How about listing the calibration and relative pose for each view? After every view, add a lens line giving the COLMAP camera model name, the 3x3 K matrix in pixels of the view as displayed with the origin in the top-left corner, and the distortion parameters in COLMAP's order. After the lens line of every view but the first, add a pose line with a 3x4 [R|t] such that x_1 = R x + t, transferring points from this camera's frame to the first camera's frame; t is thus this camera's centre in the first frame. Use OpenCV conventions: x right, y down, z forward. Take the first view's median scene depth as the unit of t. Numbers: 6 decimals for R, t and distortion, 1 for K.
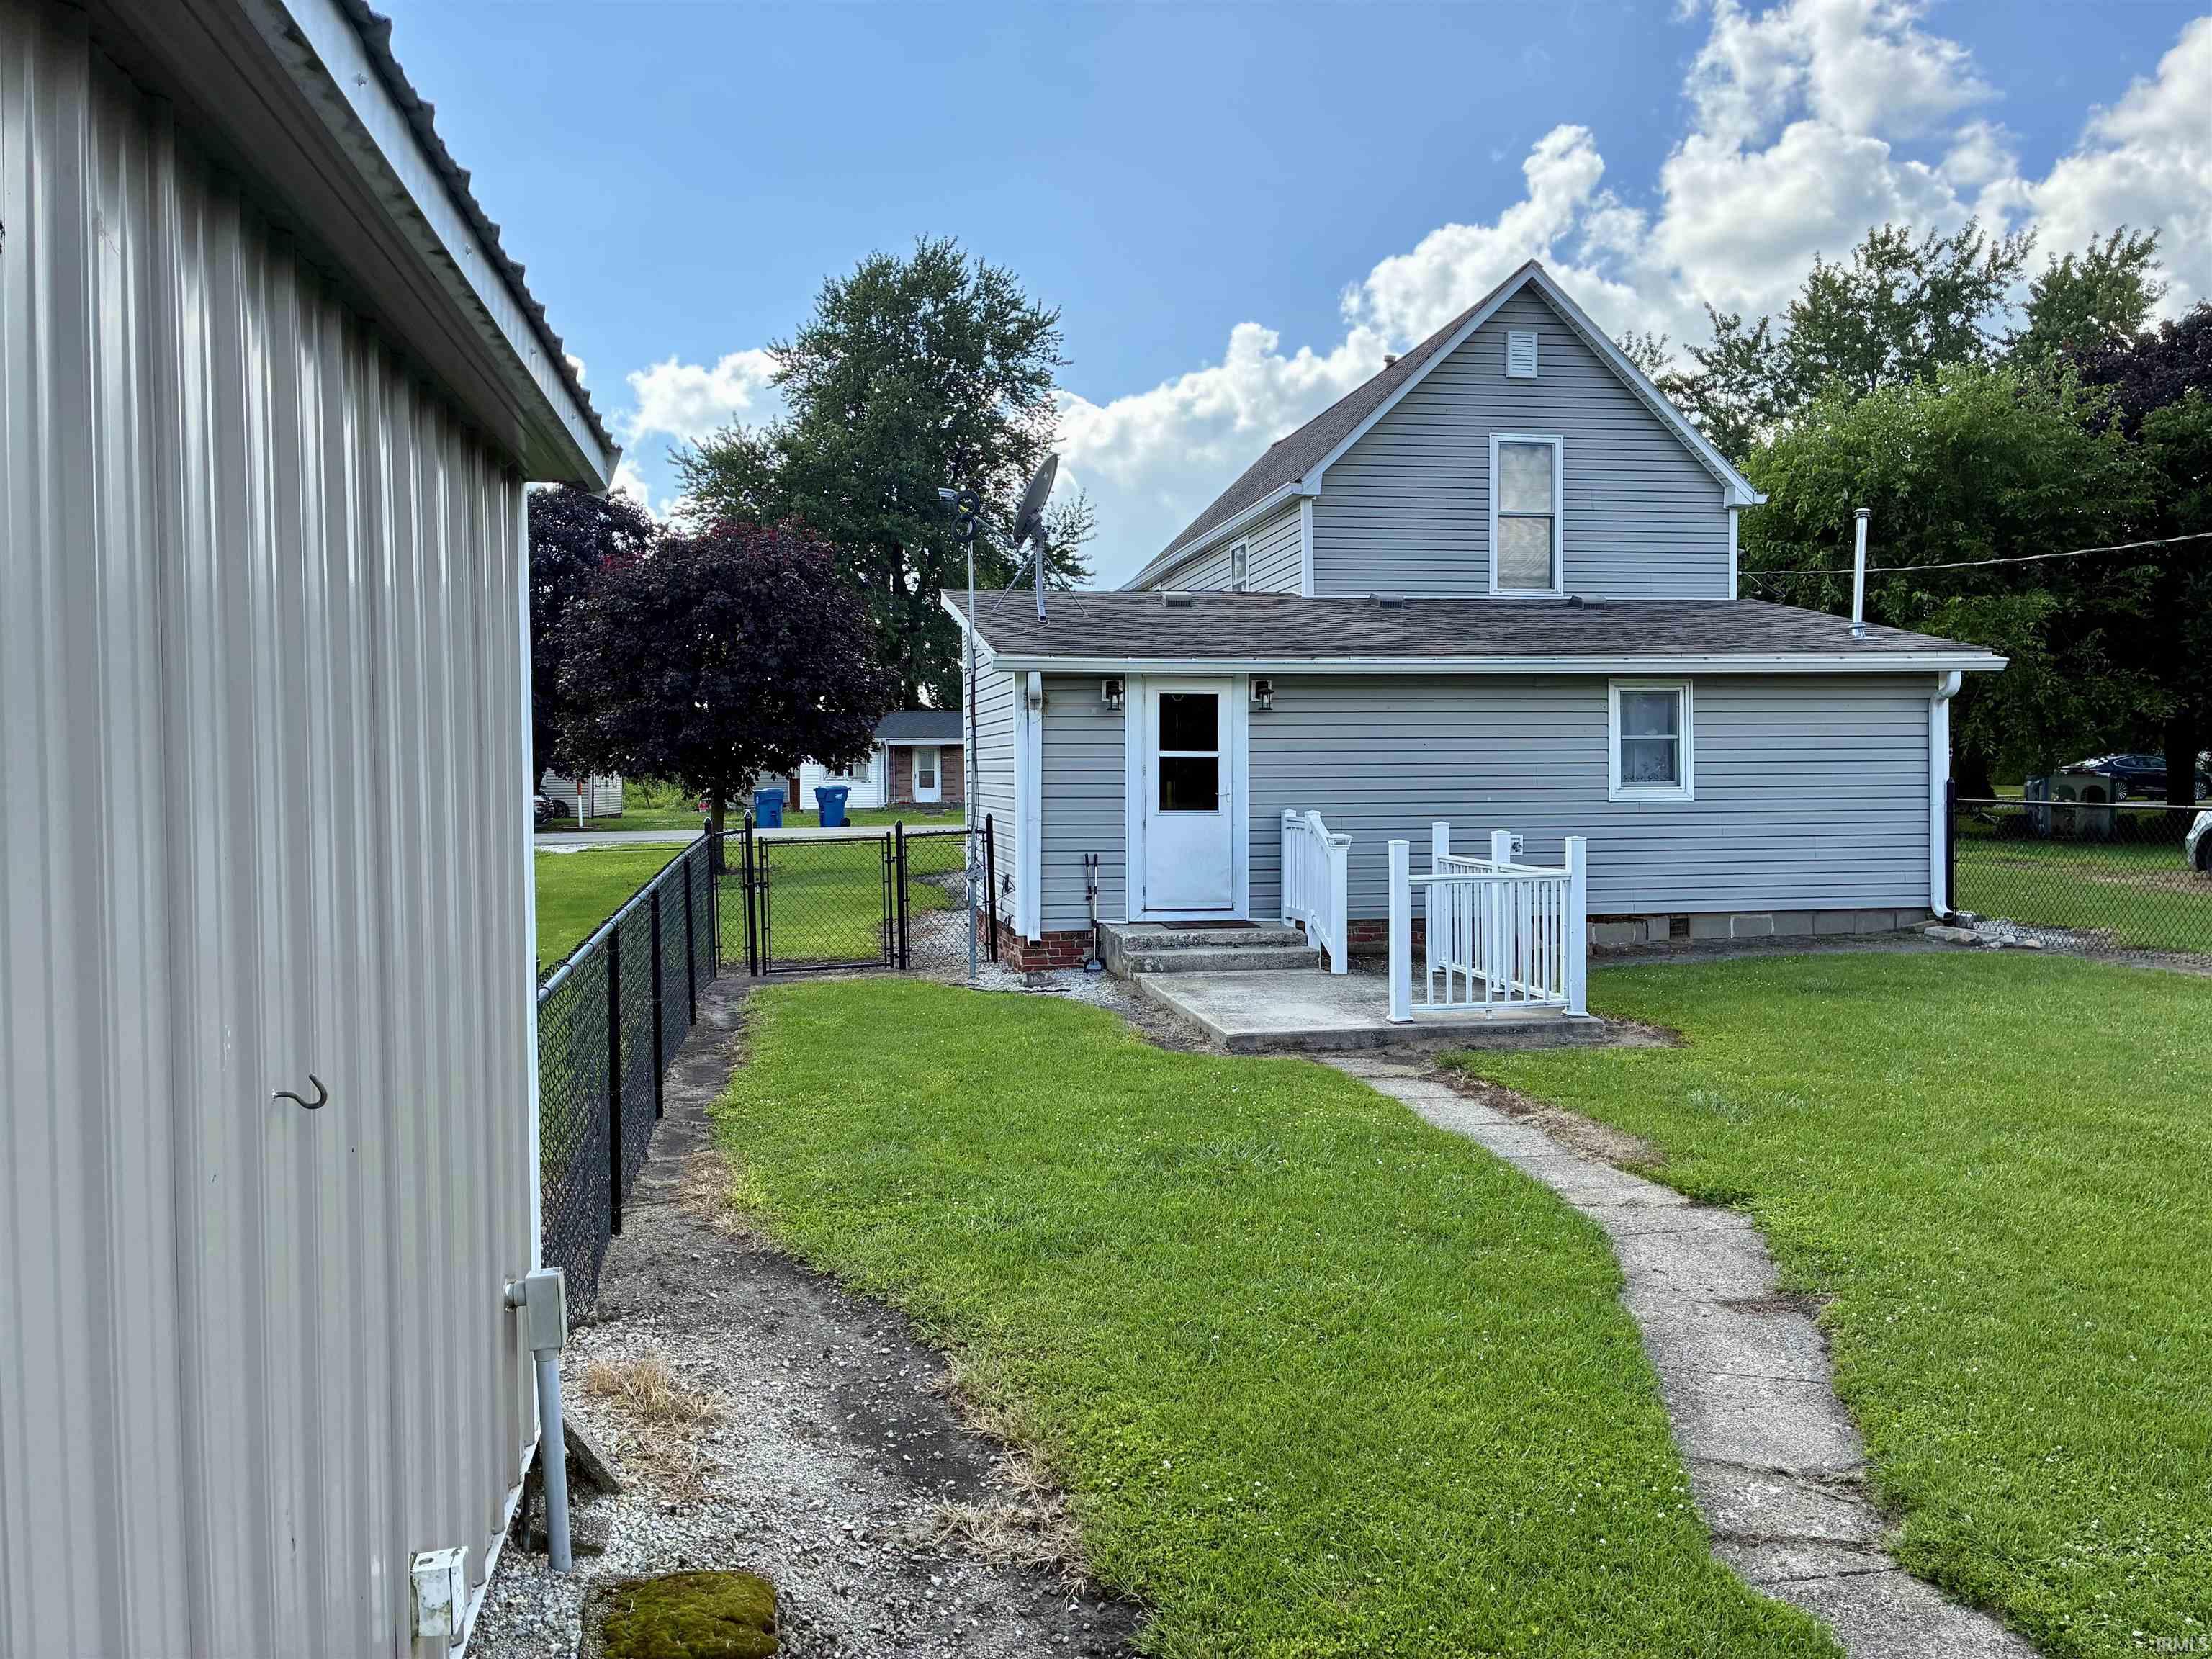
lens RADIAL K [[1637.8, 0, 1092.0], [0, 1637.8, 833.0], [0, 0, 1]] dist [0.167458, -0.249226]
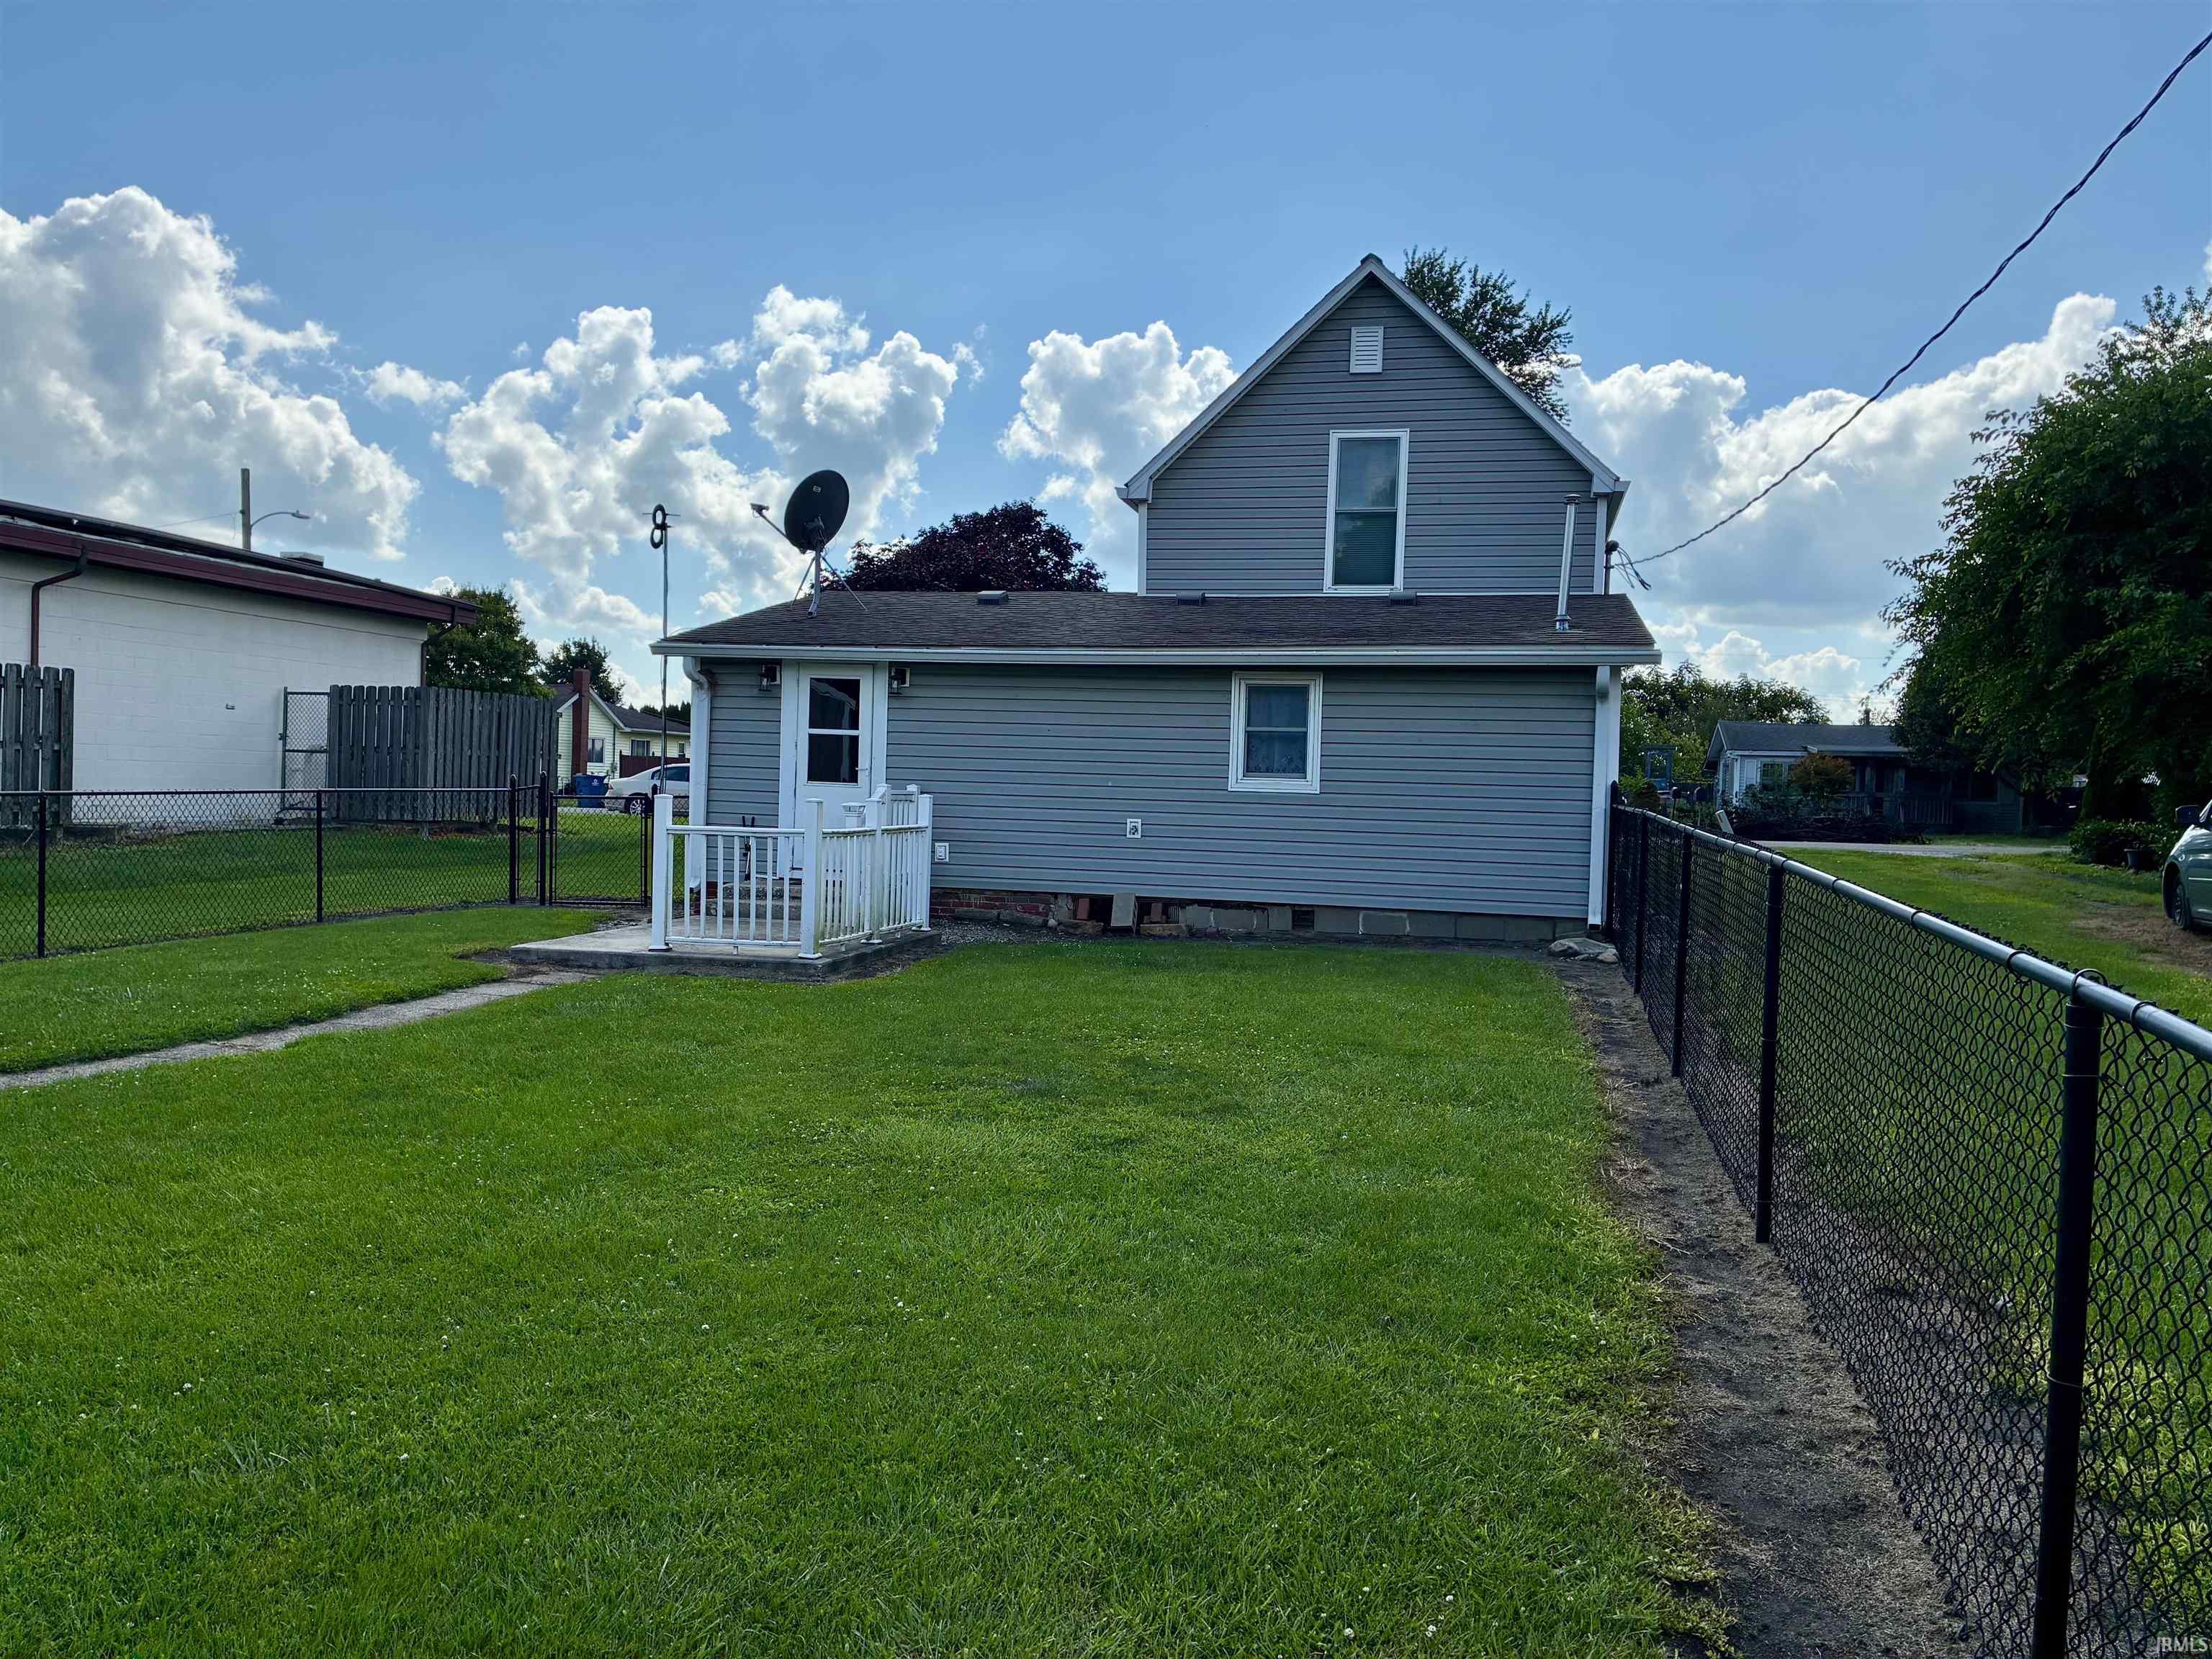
lens RADIAL K [[1637.8, 0, 1092.0], [0, 1637.8, 833.0], [0, 0, 1]] dist [0.167458, -0.249226]
pose [[0.906191, 0.046570, -0.420297, 0.655335], [-0.051191, 0.998689, 0.000286, 0.011075], [0.419760, 0.021256, 0.907386, 0.045673]]
